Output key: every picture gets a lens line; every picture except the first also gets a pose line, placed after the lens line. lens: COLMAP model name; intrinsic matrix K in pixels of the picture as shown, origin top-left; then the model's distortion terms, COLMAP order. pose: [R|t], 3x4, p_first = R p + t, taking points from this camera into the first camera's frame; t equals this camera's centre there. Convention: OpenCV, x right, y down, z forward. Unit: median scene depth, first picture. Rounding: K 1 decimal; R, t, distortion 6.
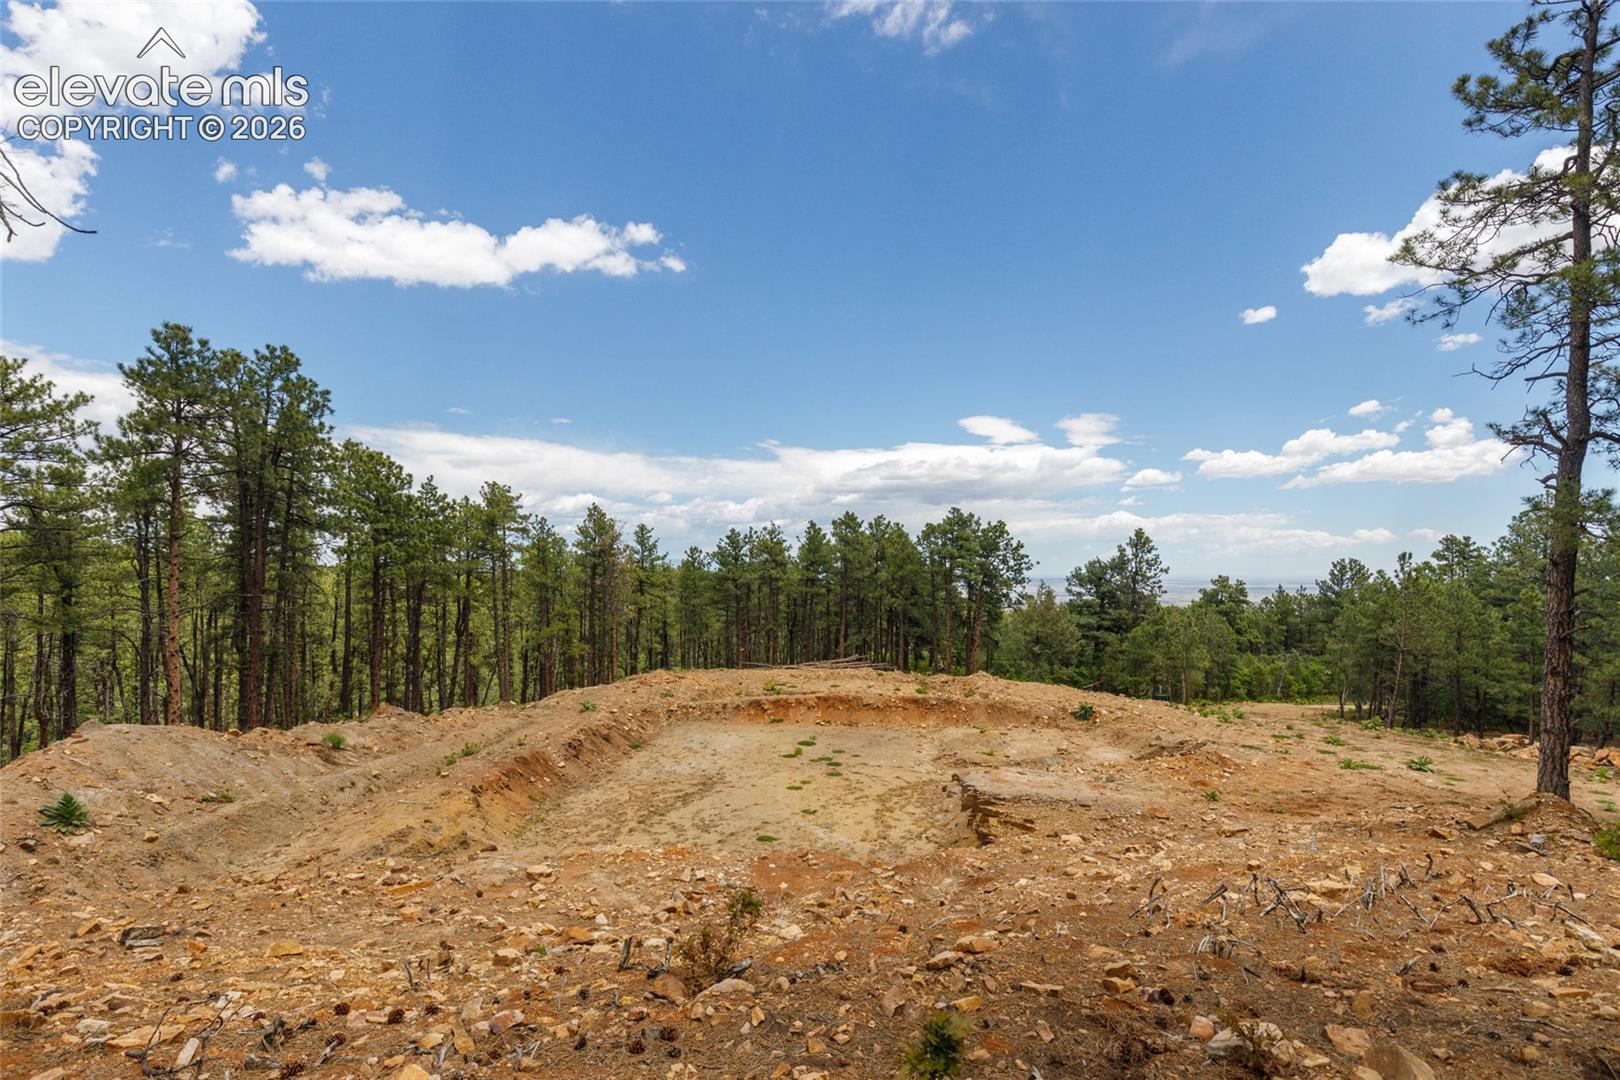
lens RADIAL K [[824.4, 0, 810.8], [0, 824.4, 557.5], [0, 0, 1]] dist [-0.002117, -0.000230]
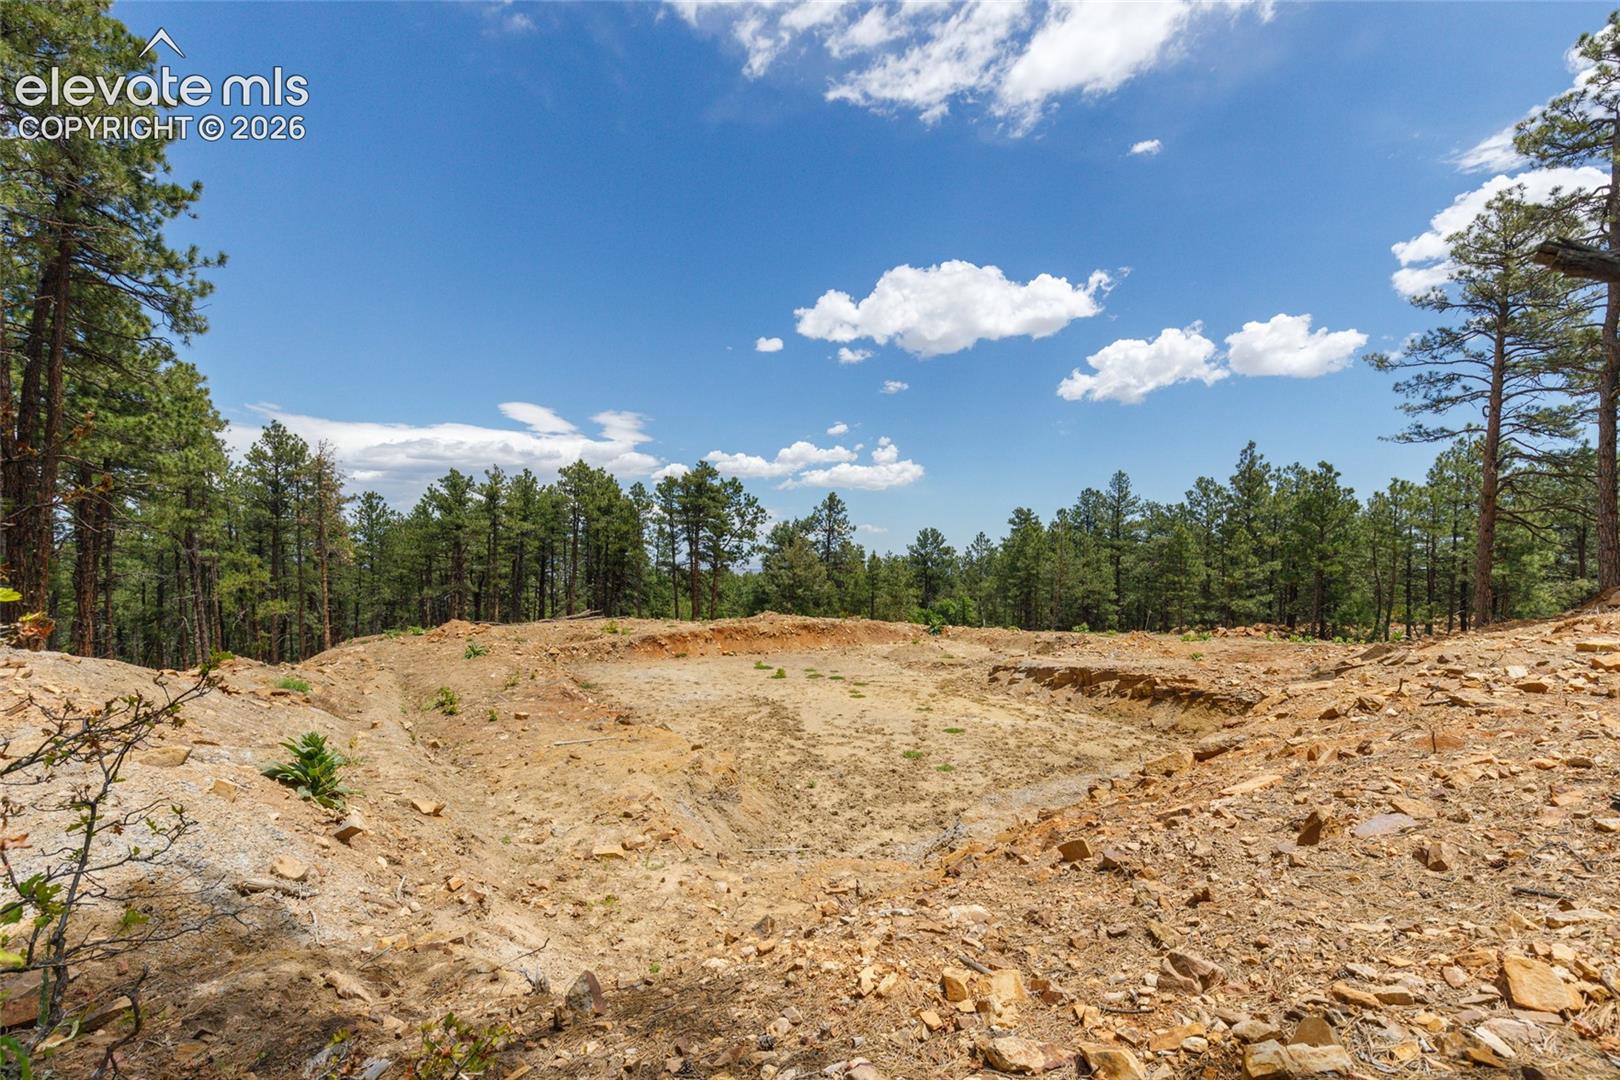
lens RADIAL K [[755.9, 0, 810.0], [0, 755.9, 540.0], [0, 0, 1]] dist [0.001157, -0.000077]
pose [[0.833791, 0.016112, 0.551845, -0.170941], [-0.013765, 0.999870, -0.008394, 0.032122], [-0.551909, -0.000597, 0.833904, 0.091591]]
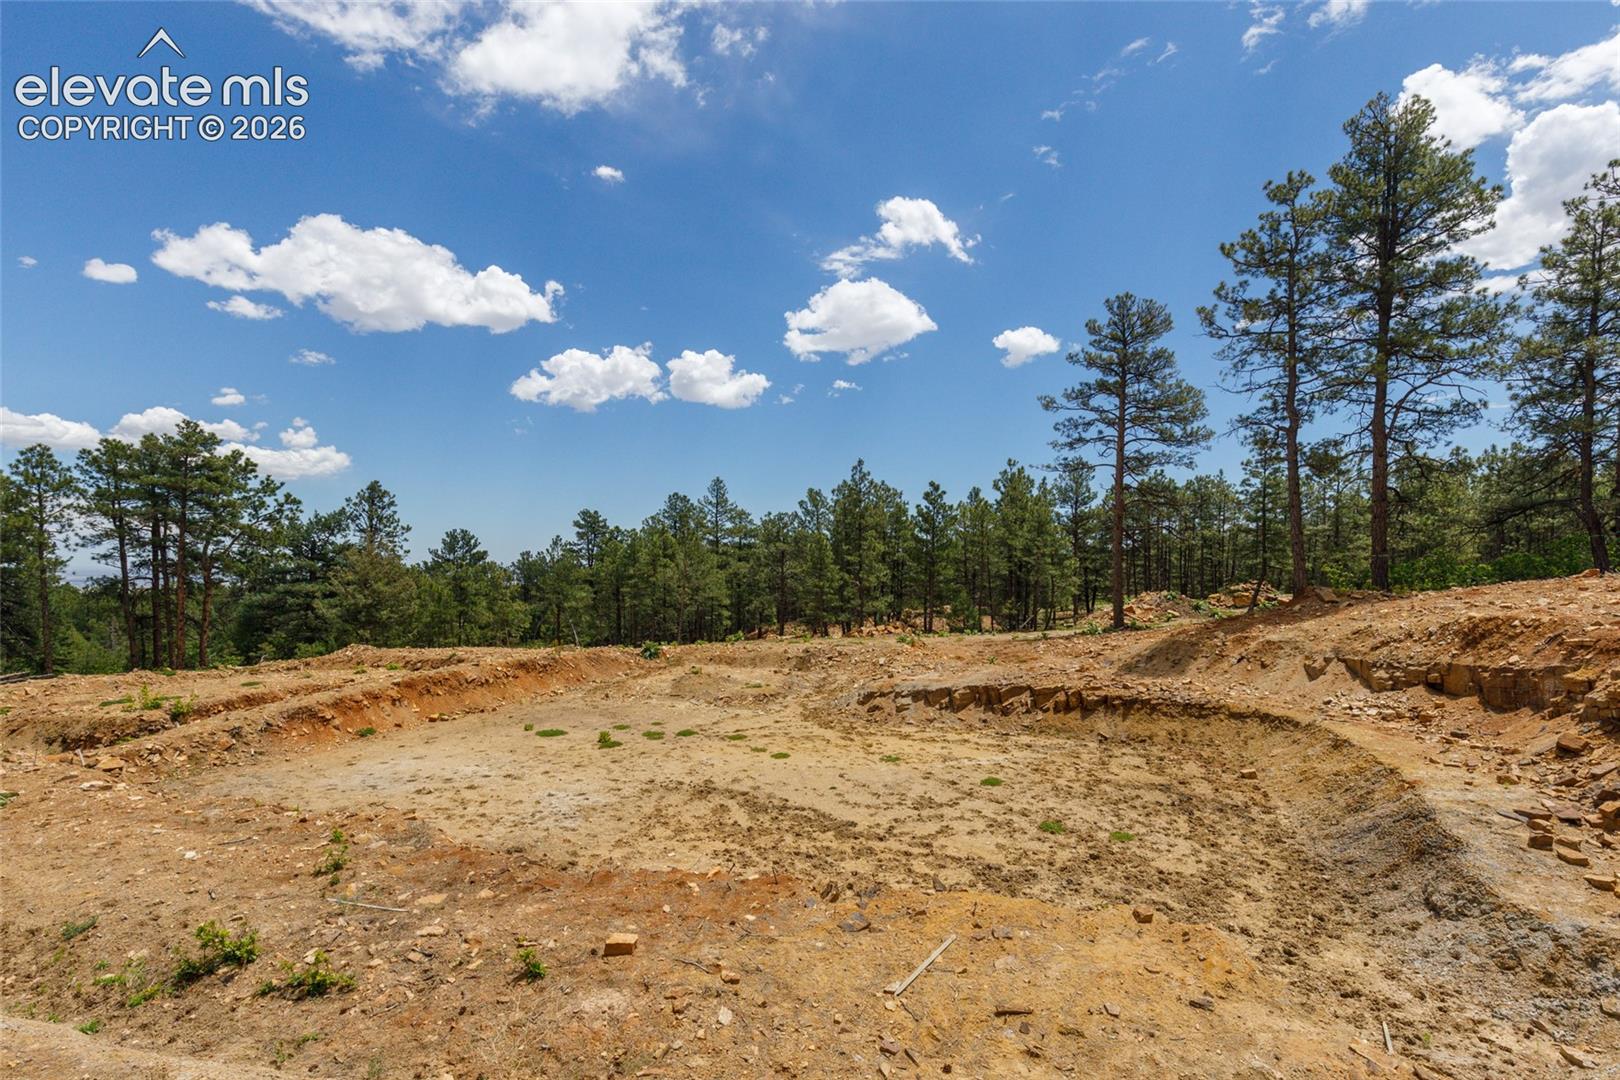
lens RADIAL K [[762.7, 0, 809.4], [0, 762.7, 503.4], [0, 0, 1]] dist [0.011592, 0.000138]
pose [[0.280402, 0.071402, 0.957223, -0.207313], [-0.013799, 0.997426, -0.070359, 0.031810], [-0.959783, 0.006521, 0.280666, 0.241754]]
